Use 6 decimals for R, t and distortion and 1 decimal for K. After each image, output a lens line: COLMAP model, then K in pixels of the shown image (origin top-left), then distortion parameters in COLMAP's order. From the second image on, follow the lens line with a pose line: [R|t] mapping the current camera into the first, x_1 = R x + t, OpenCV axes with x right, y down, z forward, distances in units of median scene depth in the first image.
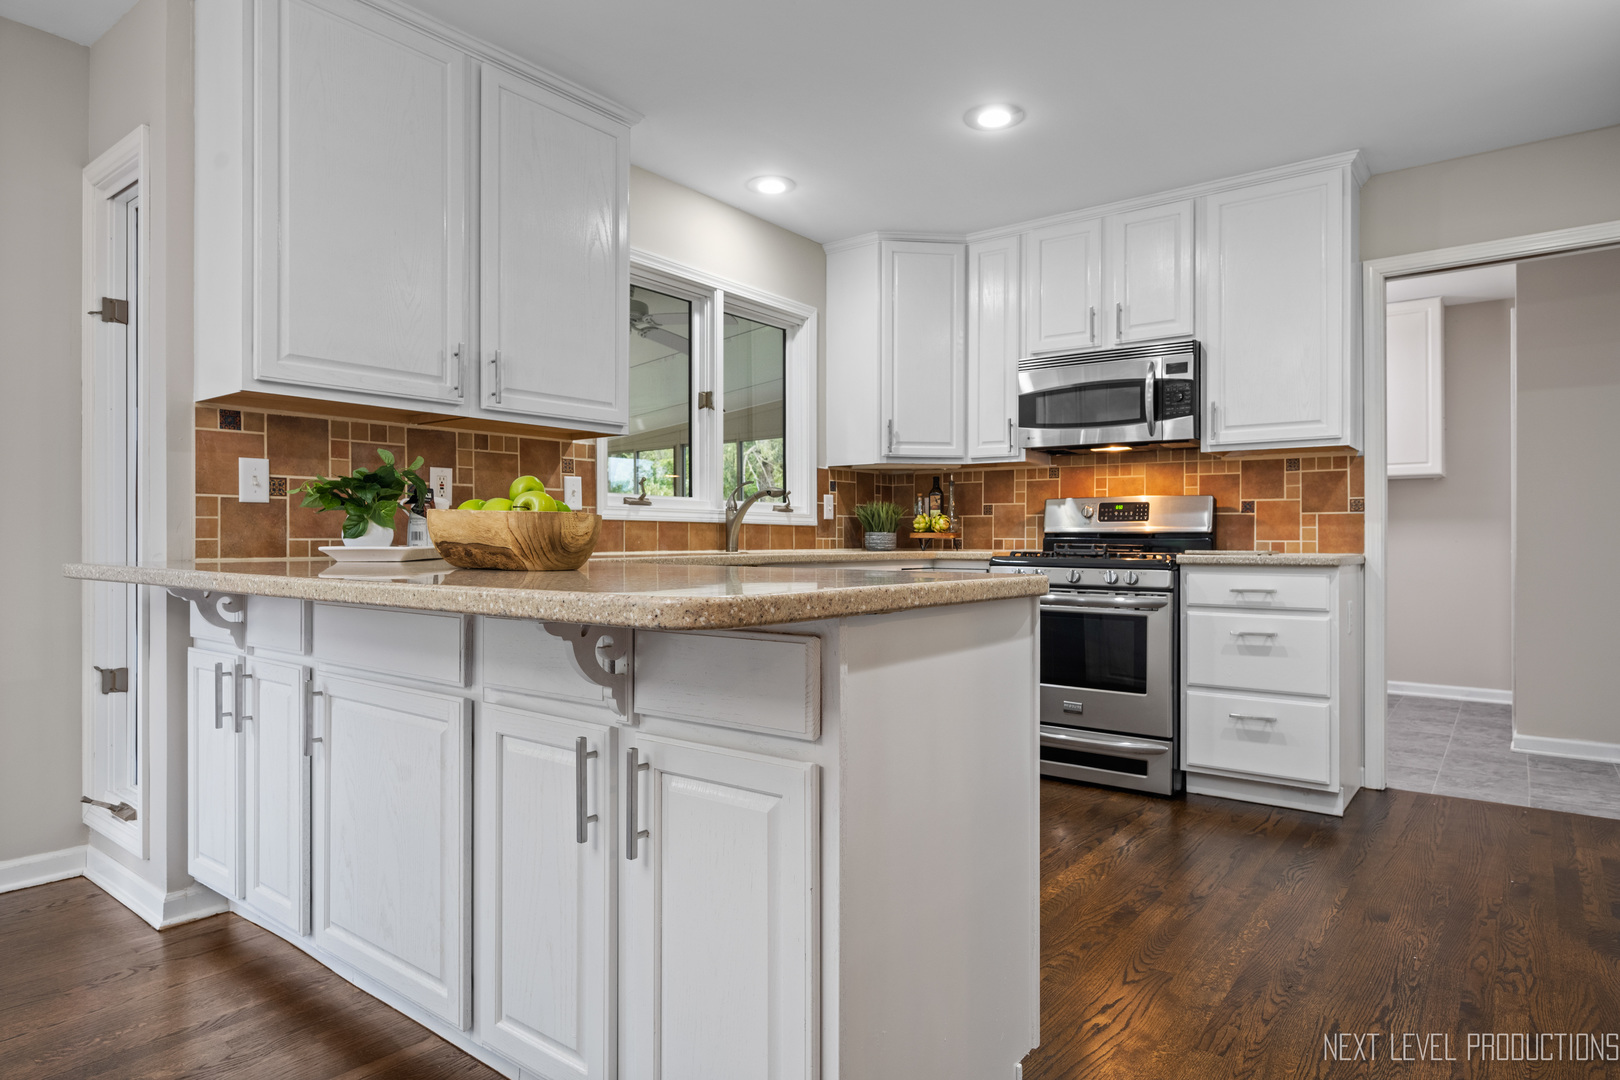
lens RADIAL K [[929.6, 0, 809.0], [0, 929.6, 531.2], [0, 0, 1]] dist [-0.002678, -0.000080]
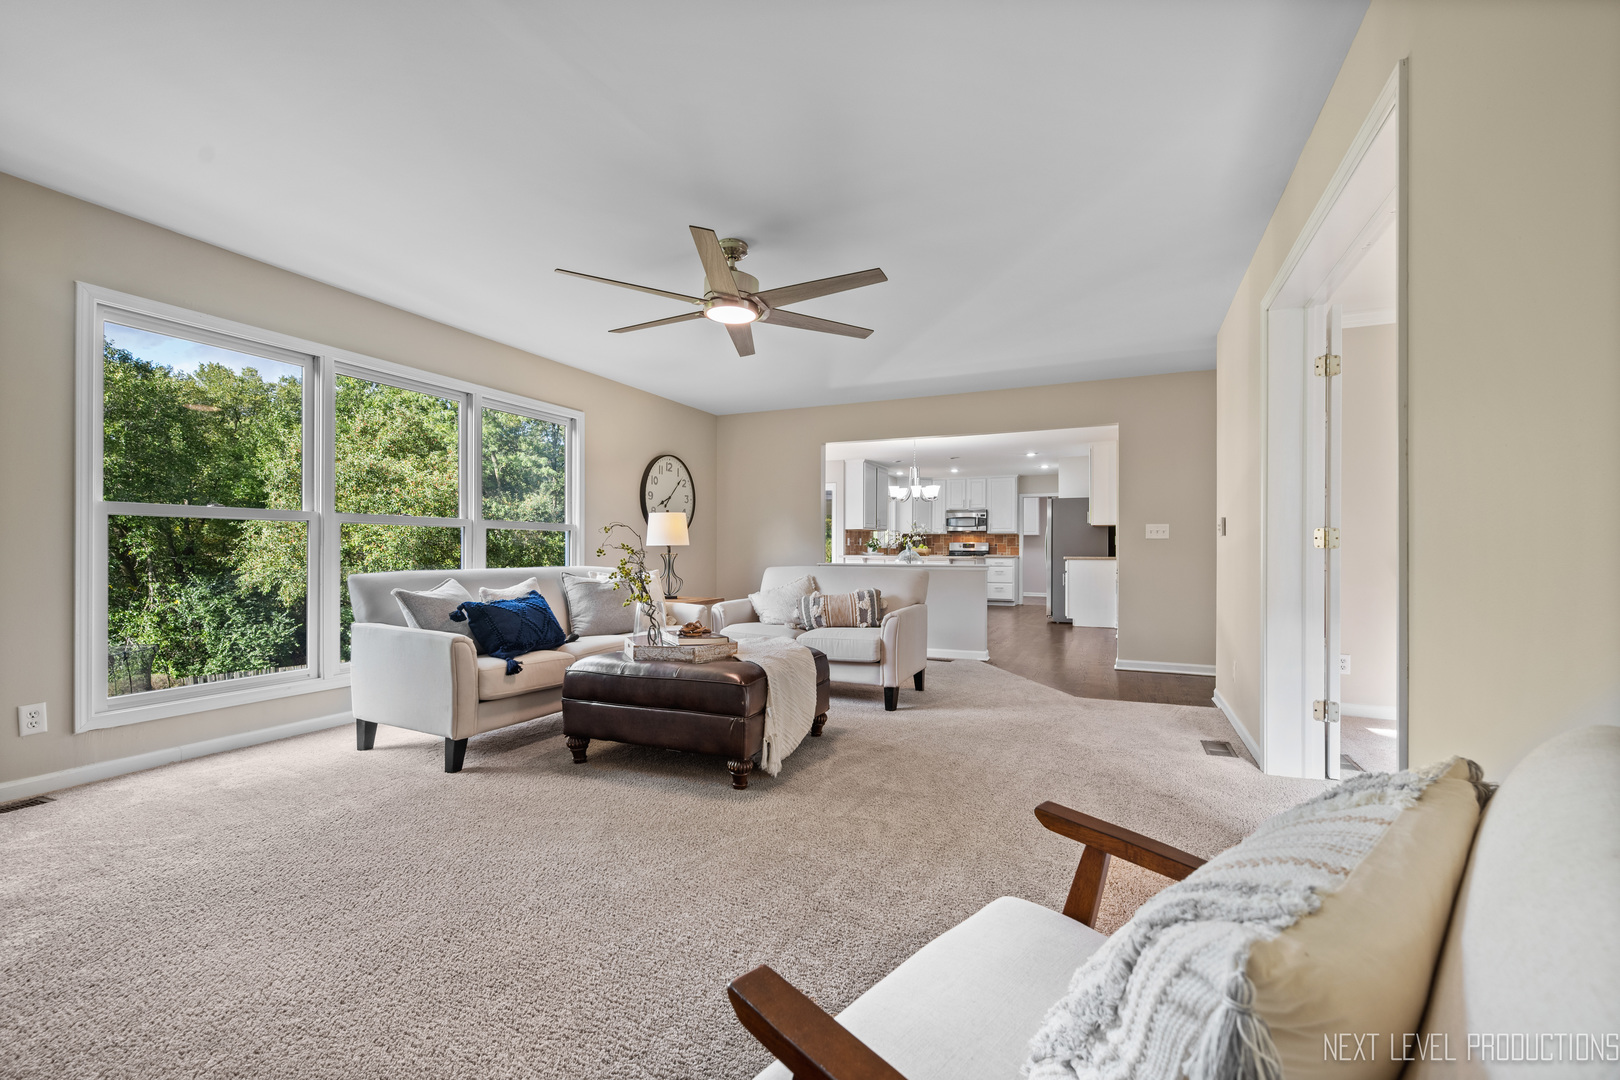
lens RADIAL K [[671.1, 0, 811.5], [0, 671.1, 548.8], [0, 0, 1]] dist [-0.001098, 0.000041]
pose [[0.973359, 0.003908, 0.229253, -1.198307], [-0.004382, 0.999989, 0.001558, -0.010285], [-0.229244, -0.002521, 0.973366, -2.059019]]
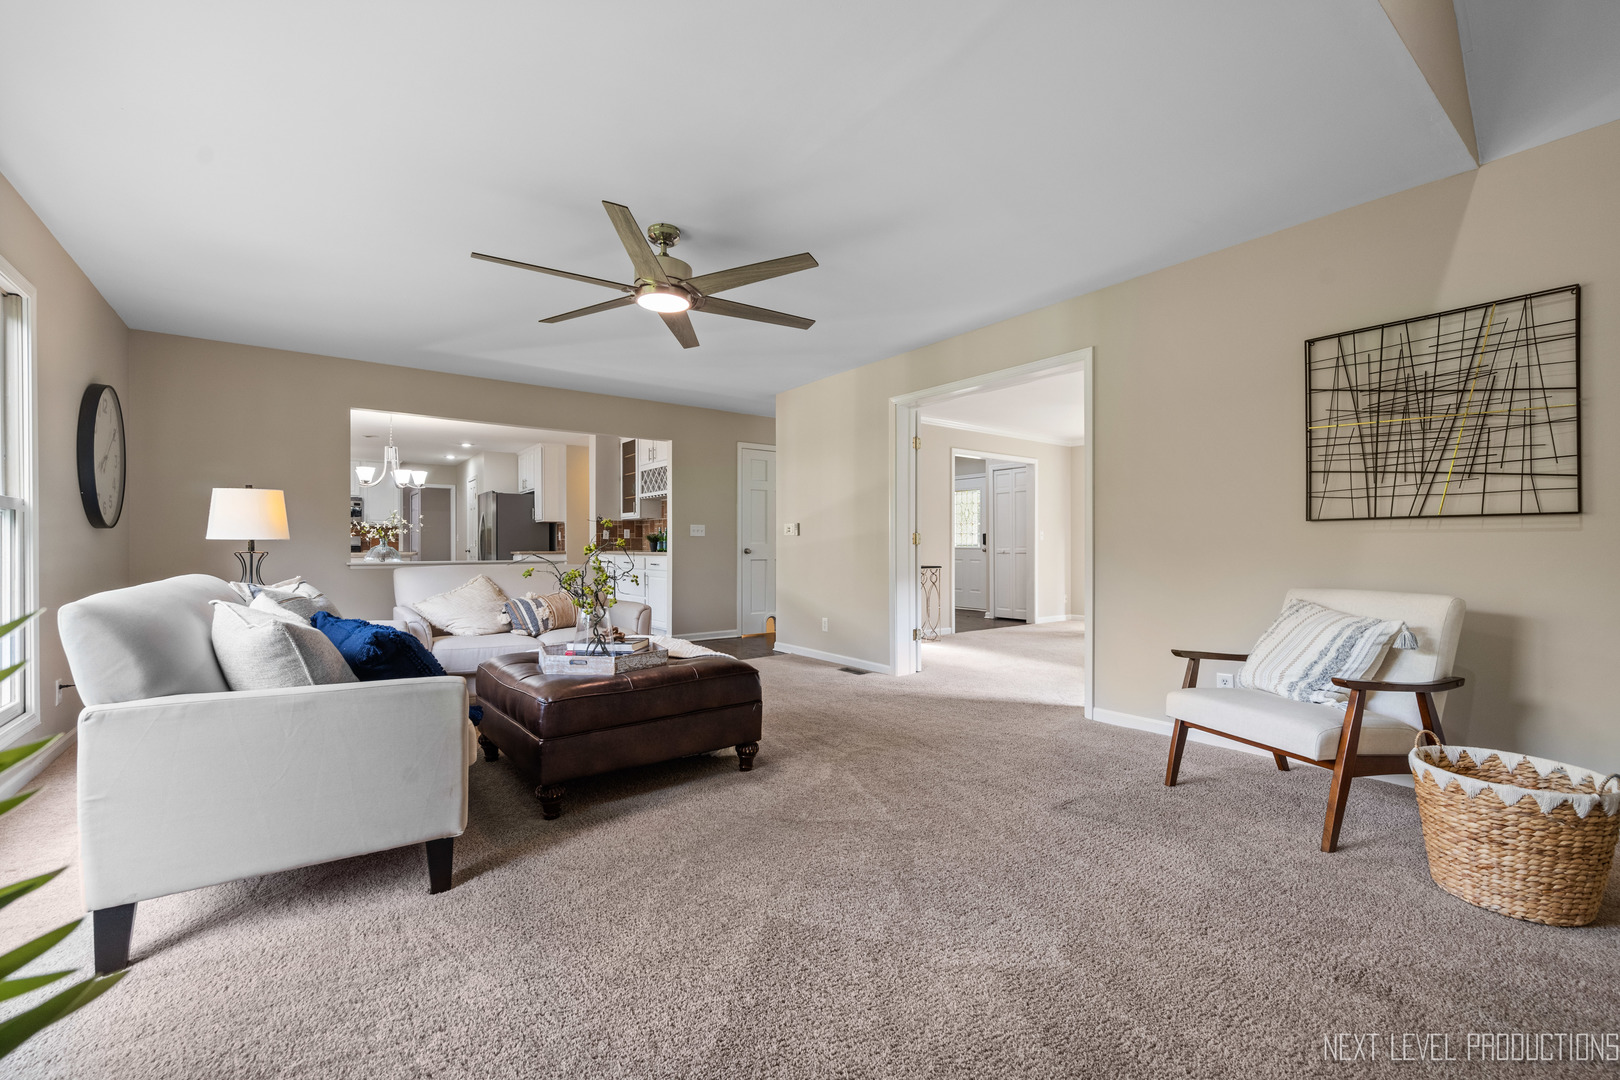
lens RADIAL K [[671.1, 0, 811.5], [0, 671.1, 548.8], [0, 0, 1]] dist [-0.001098, 0.000041]
pose [[0.266561, -0.003560, 0.963812, -1.966911], [-0.003752, 0.999982, 0.004731, -0.008333], [-0.963811, -0.004878, 0.266543, -1.516239]]
